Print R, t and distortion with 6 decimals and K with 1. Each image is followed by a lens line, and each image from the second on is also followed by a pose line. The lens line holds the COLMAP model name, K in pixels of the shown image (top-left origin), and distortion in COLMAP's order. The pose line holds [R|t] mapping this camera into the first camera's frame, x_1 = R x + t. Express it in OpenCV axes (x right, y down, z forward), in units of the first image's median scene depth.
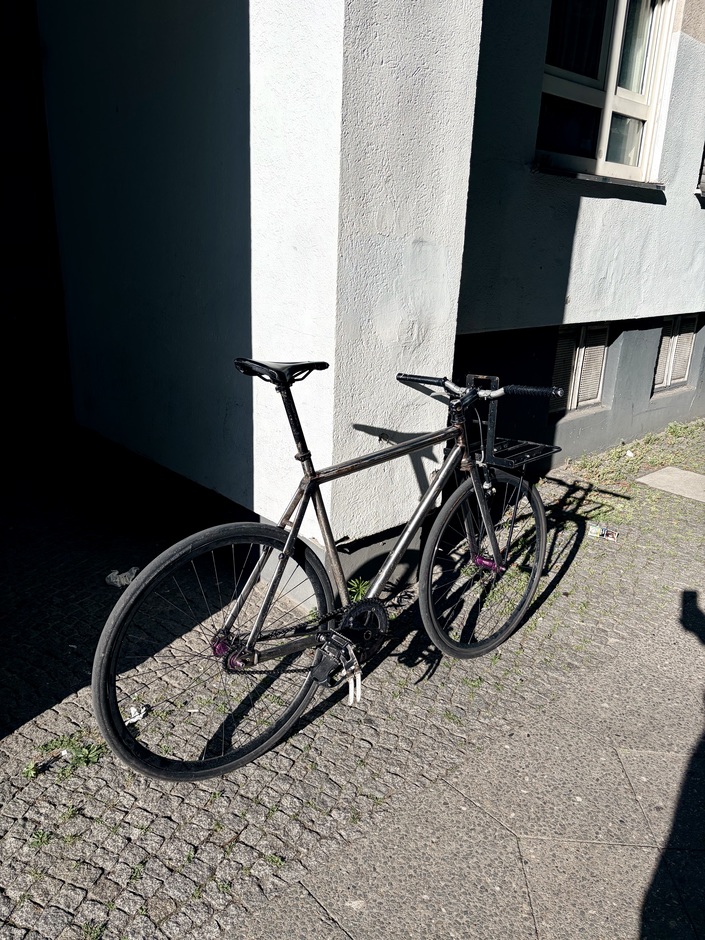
lens RADIAL K [[706.4, 0, 345.1], [0, 706.4, 470.2], [0, 0, 1]] dist [0.016918, -0.005584]
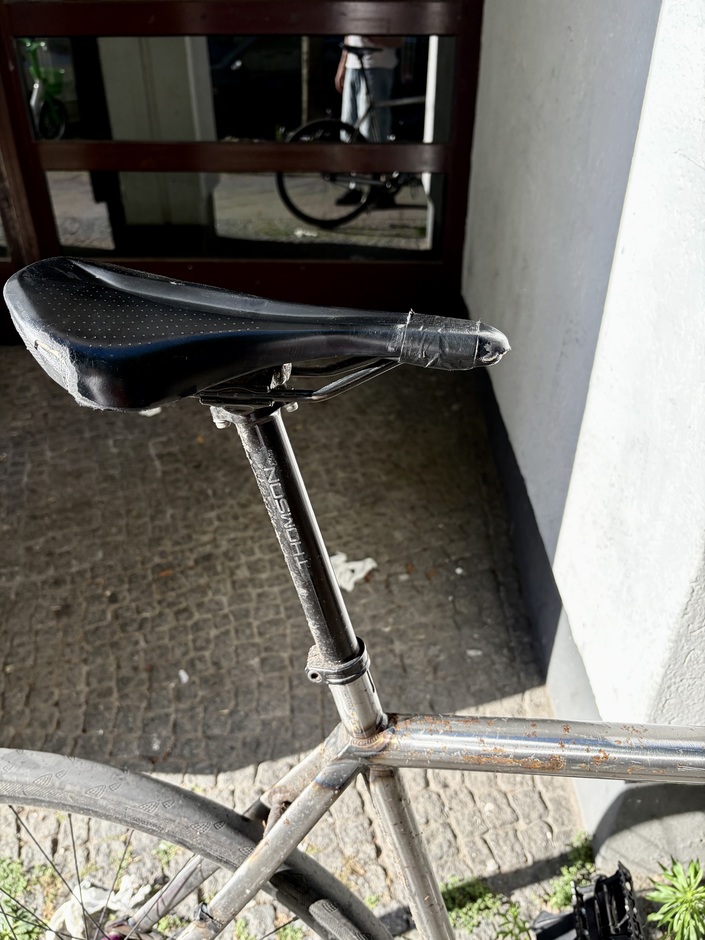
lens RADIAL K [[715.0, 0, 346.7], [0, 715.0, 473.6], [0, 0, 1]] dist [0.015883, -0.026147]
pose [[0.722508, 0.333094, -0.605830, 0.051805], [-0.188971, 0.938062, 0.290396, -0.143533], [0.665035, -0.095329, 0.740703, 0.683966]]
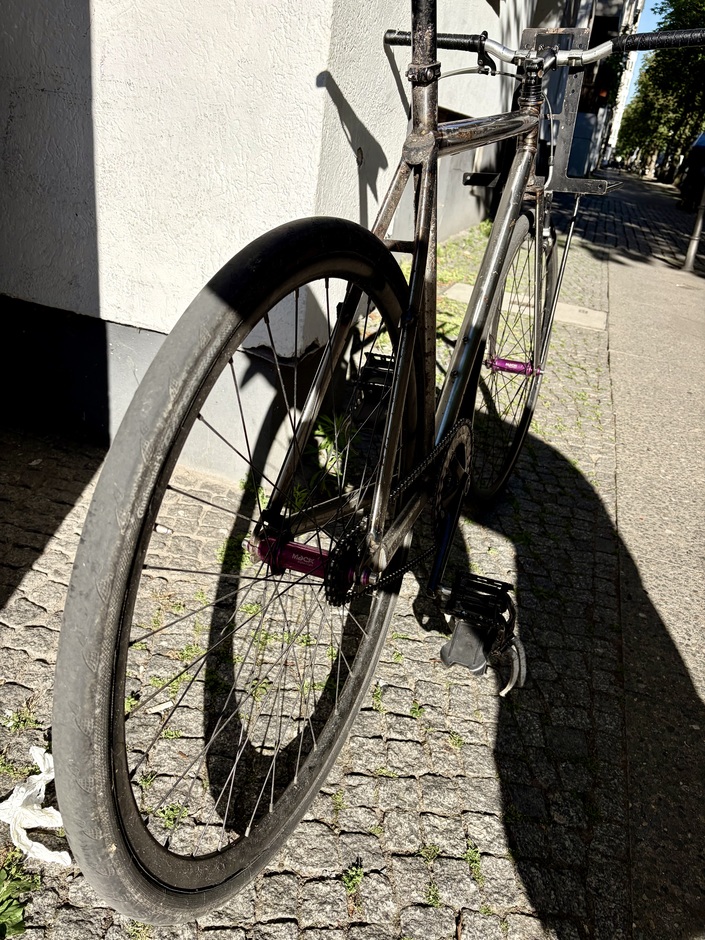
lens RADIAL K [[713.0, 0, 338.7], [0, 713.0, 468.3], [0, 0, 1]] dist [0.000906, -0.003257]
pose [[0.871751, -0.149092, 0.466714, -0.294079], [0.070632, 0.980868, 0.181408, 0.105075], [-0.484831, -0.125177, 0.865603, 0.536178]]
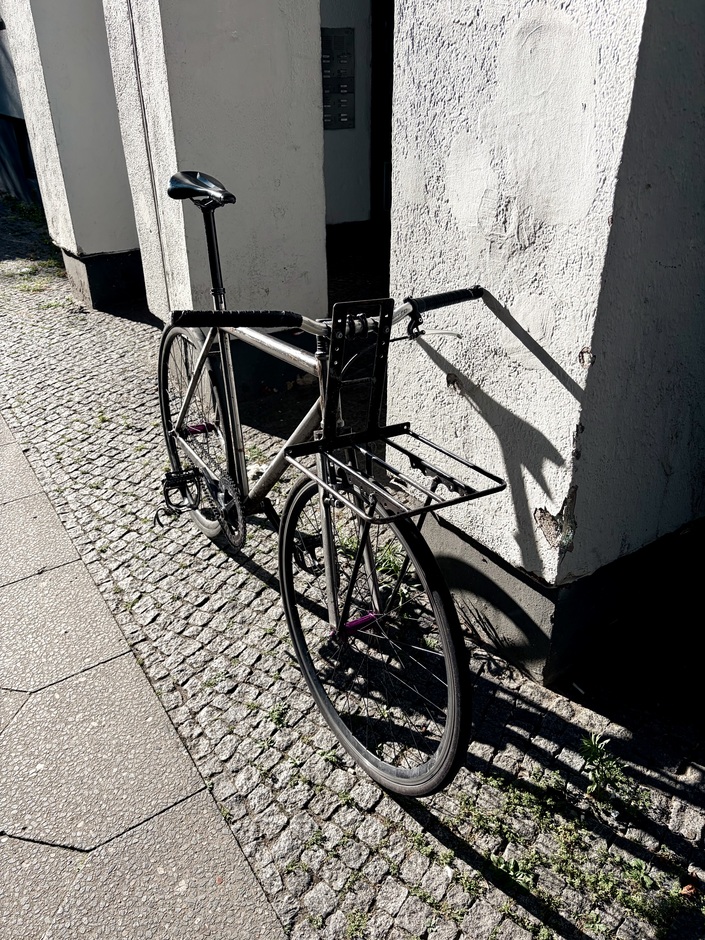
lens RADIAL K [[710.1, 0, 368.4], [0, 710.1, 465.7], [0, 0, 1]] dist [0.020108, -0.007415]
pose [[-0.133361, 0.443978, -0.886058, 0.732904], [-0.315376, 0.828558, 0.462634, -0.281255], [0.939549, 0.341139, 0.029522, 1.038755]]
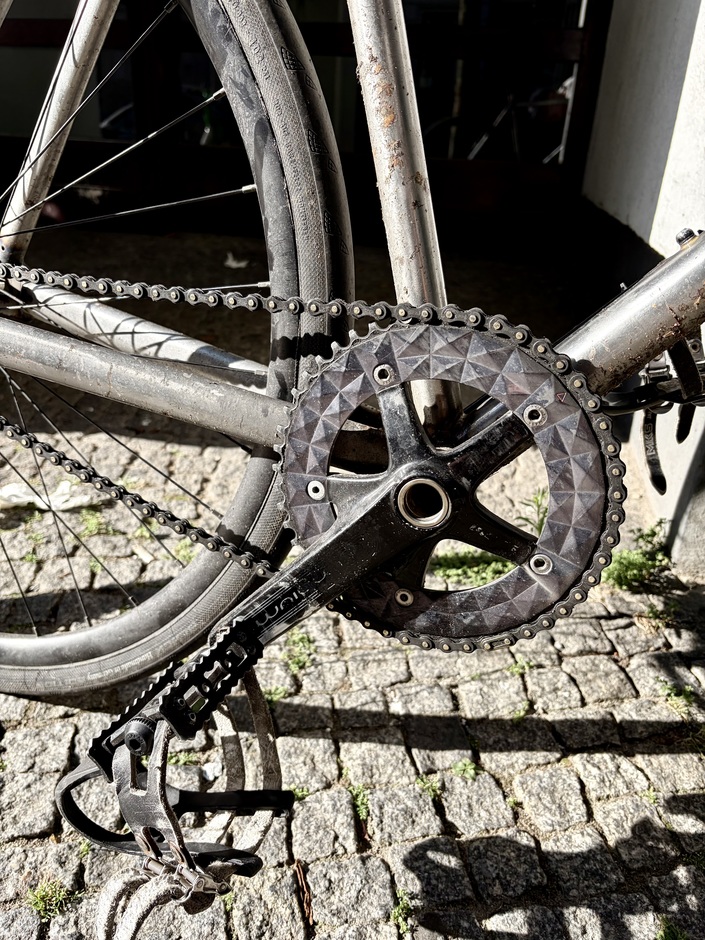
lens RADIAL K [[715.0, 0, 346.7], [0, 715.0, 473.6], [0, 0, 1]] dist [0.015883, -0.026147]
pose [[0.571584, 0.330975, -0.750831, 0.131265], [-0.285061, 0.938144, 0.196536, 0.177007], [0.769436, 0.101696, 0.630576, 0.794203]]
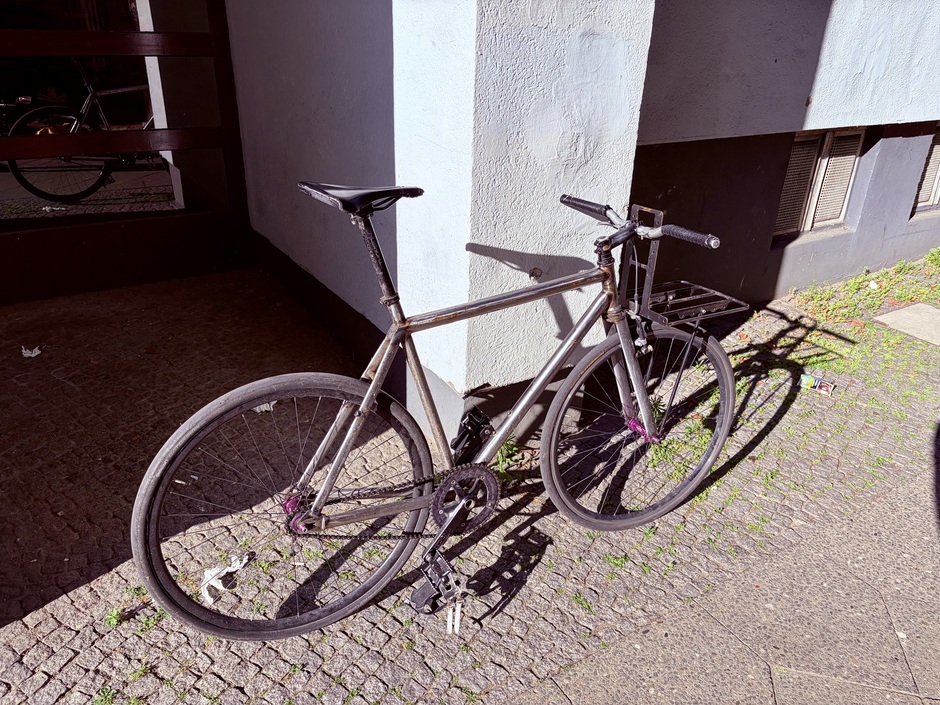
lens RADIAL K [[710.1, 0, 470.0], [0, 710.1, 352.5], [0, 0, 1]] dist [0.020108, -0.007415]
pose [[0.986299, 0.065800, -0.151277, 0.125632], [-0.047033, 0.991111, 0.124447, -0.060030], [0.158121, -0.115627, 0.980626, 0.144336]]
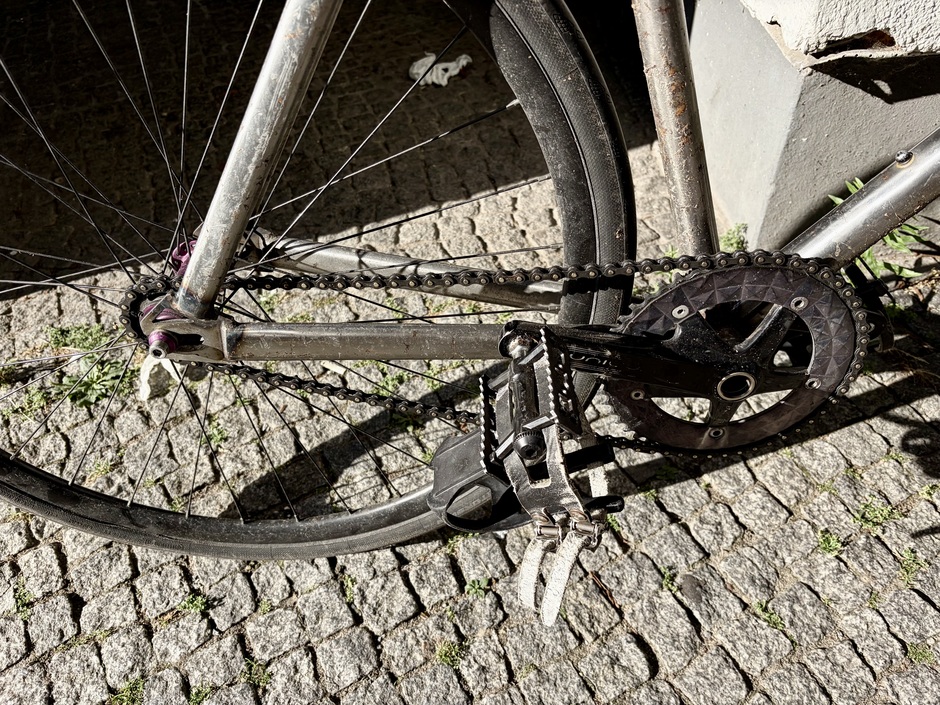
lens RADIAL K [[715.0, 0, 470.0], [0, 715.0, 352.5], [0, 0, 1]] dist [0.015883, -0.026147]
pose [[0.785858, 0.370212, -0.495349, 0.073997], [-0.116927, 0.875513, 0.468834, 0.101282], [0.607253, -0.310517, 0.731316, 0.690751]]
